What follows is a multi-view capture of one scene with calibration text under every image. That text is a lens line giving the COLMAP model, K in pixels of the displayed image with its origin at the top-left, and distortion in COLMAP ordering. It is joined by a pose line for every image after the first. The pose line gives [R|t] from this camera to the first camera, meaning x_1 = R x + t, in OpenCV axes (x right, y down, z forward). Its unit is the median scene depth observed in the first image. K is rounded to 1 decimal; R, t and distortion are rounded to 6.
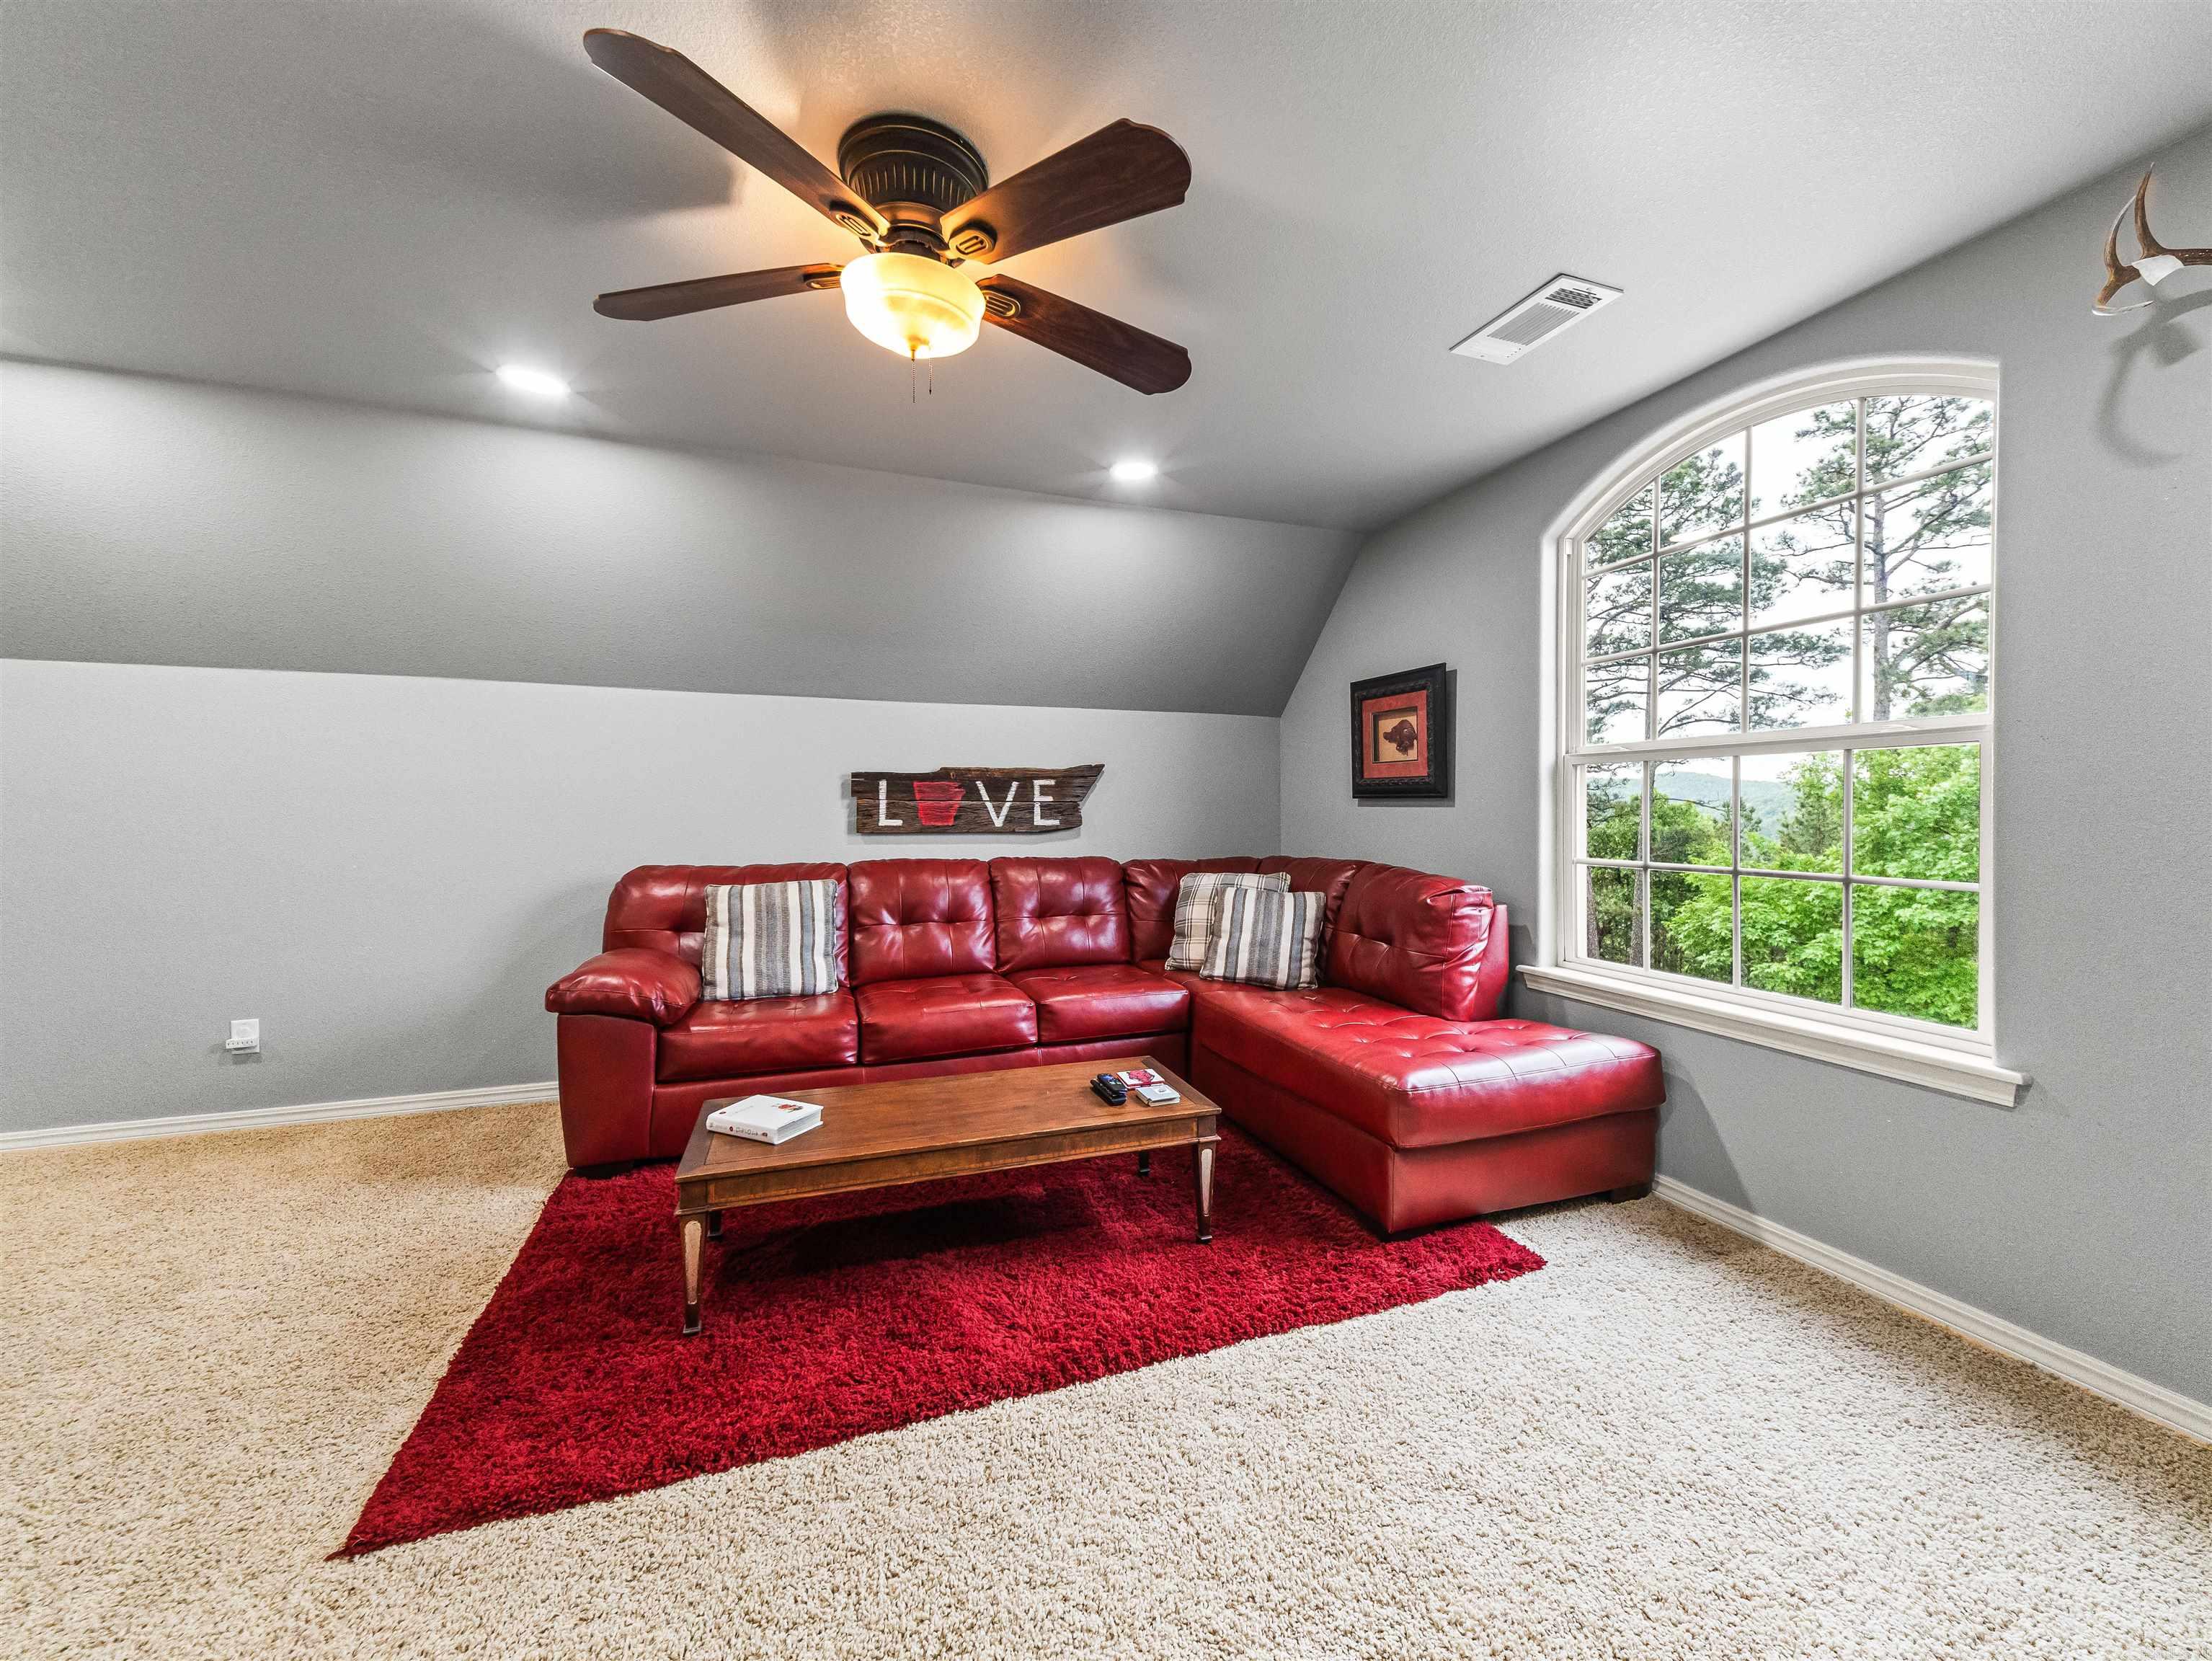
lens RADIAL K [[856.0, 0, 1104.4], [0, 856.0, 819.7], [0, 0, 1]] dist [0.031016, -0.011027]
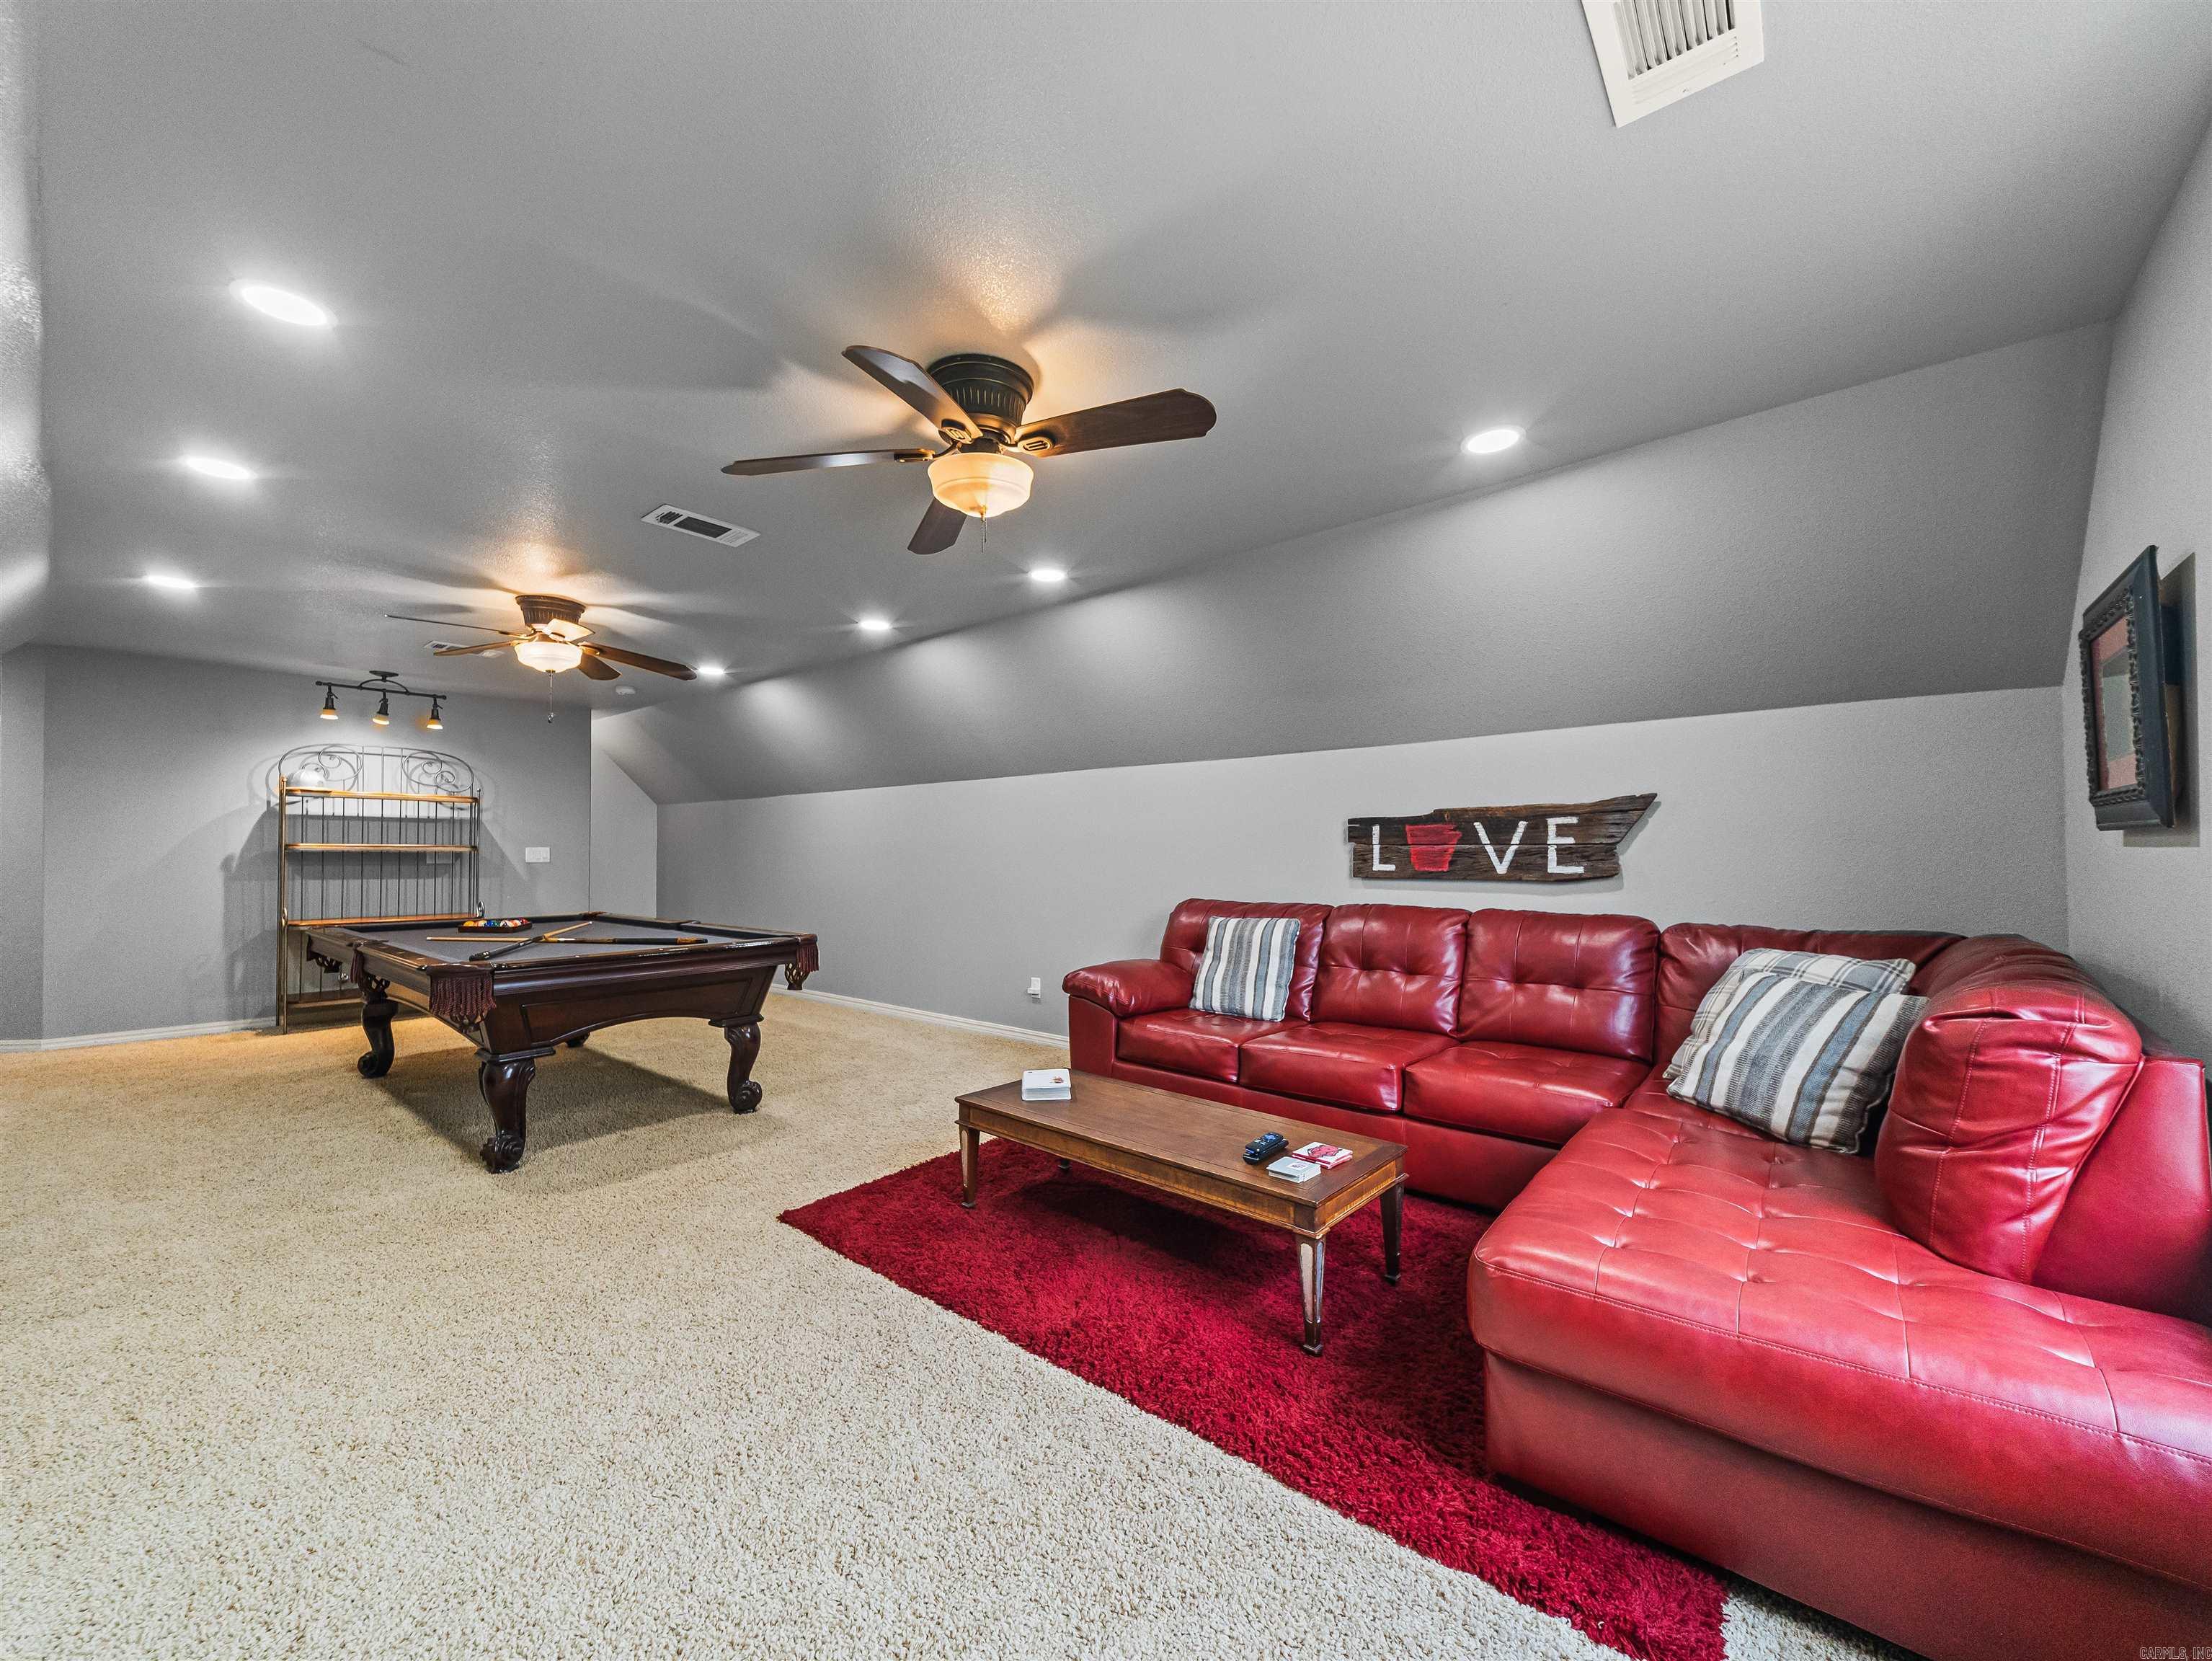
lens RADIAL K [[865.4, 0, 1111.5], [0, 865.4, 837.7], [0, 0, 1]] dist [0.032747, -0.011346]
pose [[0.503828, -0.018135, -0.863614, 0.515948], [-0.007773, 0.999644, -0.025526, -0.003222], [0.863769, 0.019573, 0.503508, 0.244513]]
